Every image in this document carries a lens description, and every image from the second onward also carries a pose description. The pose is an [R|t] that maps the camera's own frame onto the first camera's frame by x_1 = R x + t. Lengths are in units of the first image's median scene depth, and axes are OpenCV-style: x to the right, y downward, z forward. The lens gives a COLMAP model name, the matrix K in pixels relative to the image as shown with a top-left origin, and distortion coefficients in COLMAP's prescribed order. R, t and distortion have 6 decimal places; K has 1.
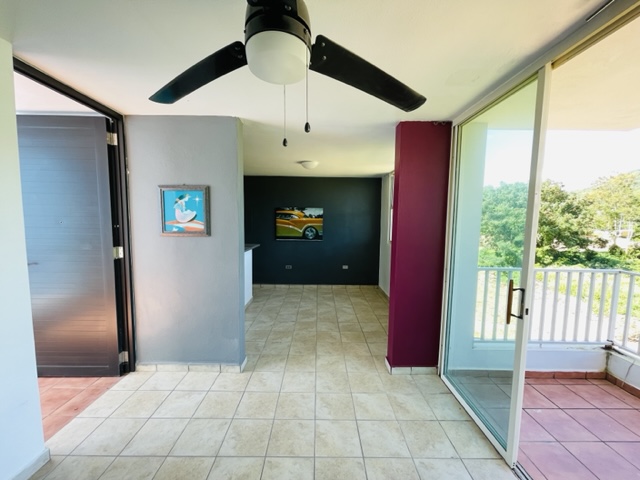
lens RADIAL K [[259.6, 0, 319.3], [0, 259.6, 241.2], [0, 0, 1]] dist [-0.001769, -0.000112]
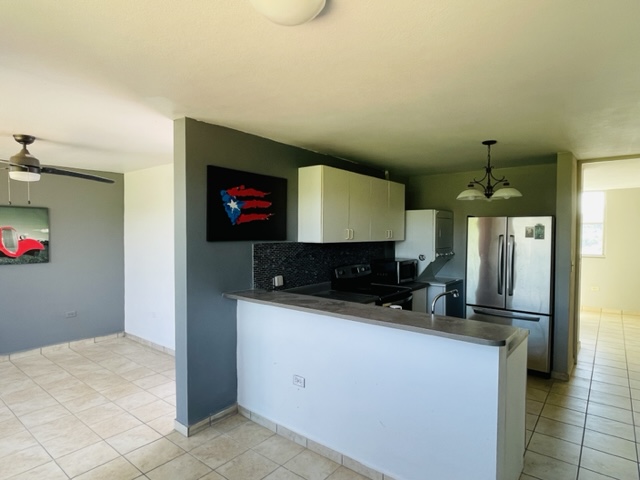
lens RADIAL K [[368.3, 0, 321.0], [0, 368.3, 245.2], [0, 0, 1]] dist [-0.016495, 0.006289]
pose [[-0.622255, 0.018308, -0.782601, 0.339305], [-0.073844, 0.993896, 0.081965, -0.211406], [0.779324, 0.108793, -0.617105, 2.284816]]
